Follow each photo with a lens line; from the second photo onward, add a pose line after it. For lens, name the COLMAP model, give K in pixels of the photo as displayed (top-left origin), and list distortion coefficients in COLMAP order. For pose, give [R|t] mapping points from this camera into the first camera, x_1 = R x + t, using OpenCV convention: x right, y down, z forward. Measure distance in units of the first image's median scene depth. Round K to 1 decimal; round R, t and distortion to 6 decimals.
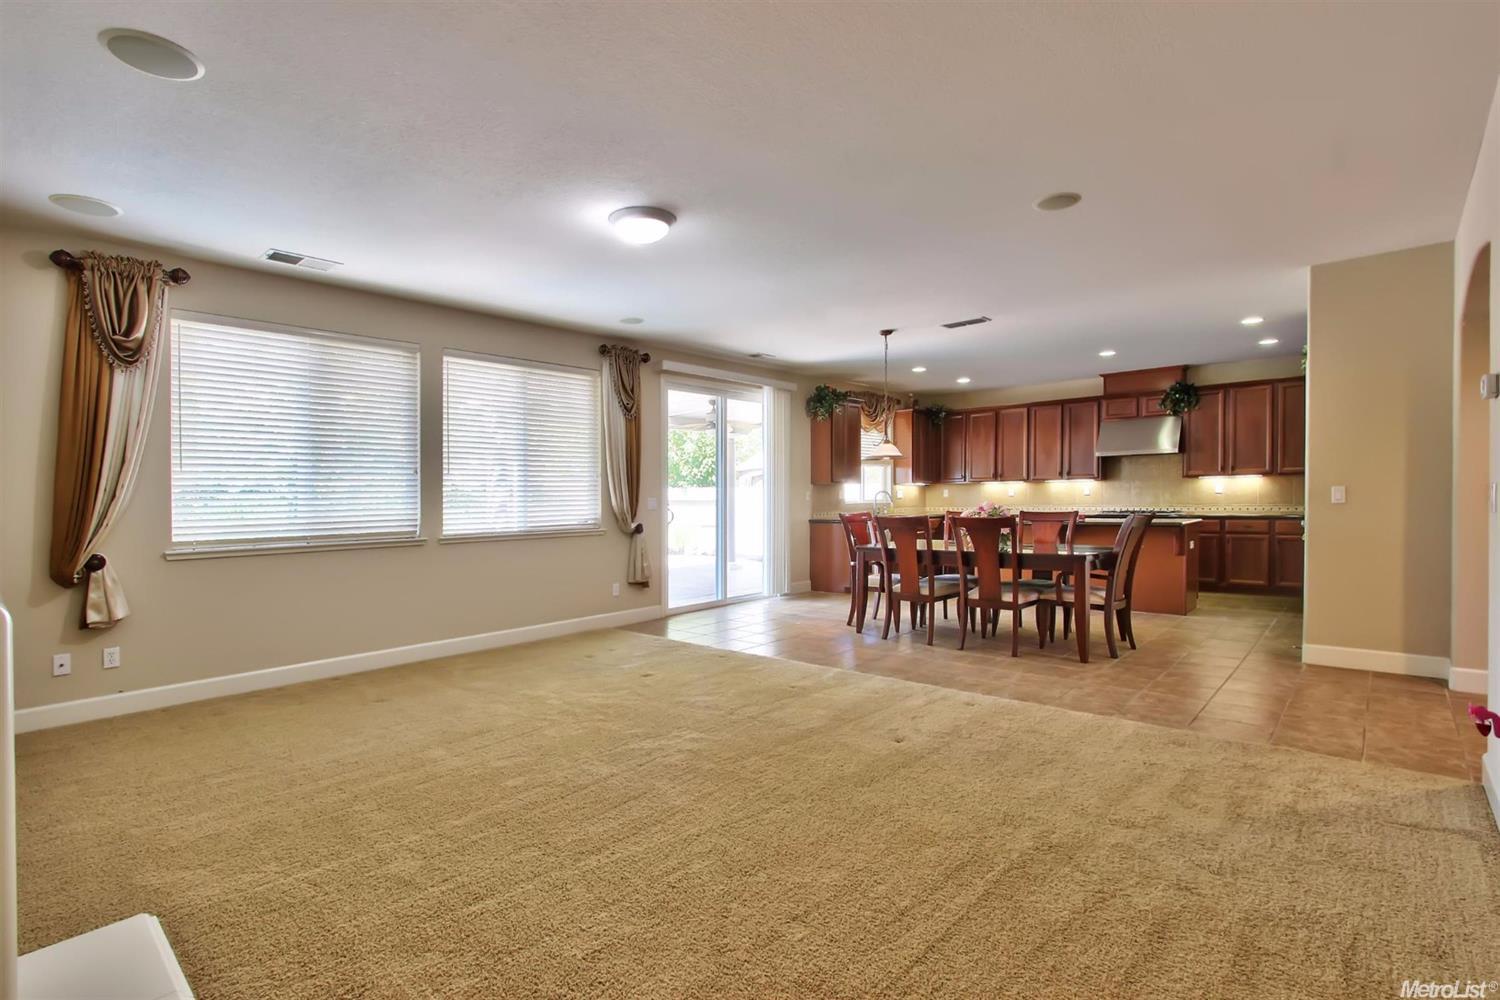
lens RADIAL K [[700.5, 0, 750.0], [0, 700.5, 500.0], [0, 0, 1]] dist [-0.048228, -0.000036]
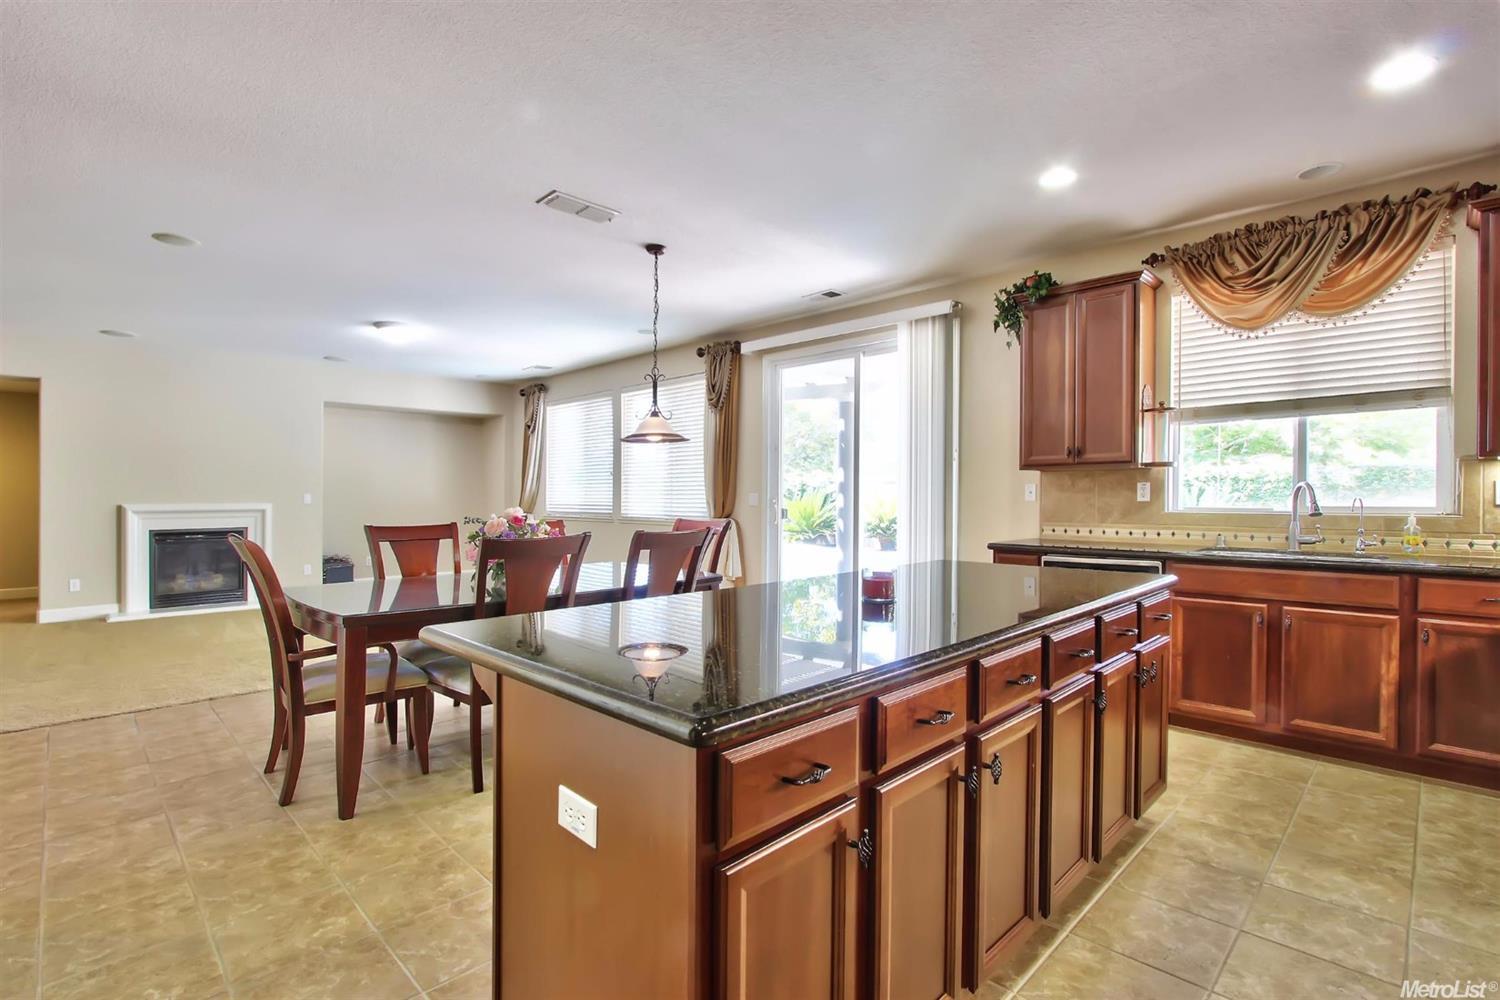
lens RADIAL K [[725.7, 0, 750.0], [0, 725.7, 500.0], [0, 0, 1]] dist [-0.001668, -0.000271]
pose [[-0.056610, 0.020858, -0.998178, 0.722516], [-0.010344, 0.999716, 0.021477, -0.013096], [0.998343, 0.011541, -0.056378, 0.927019]]
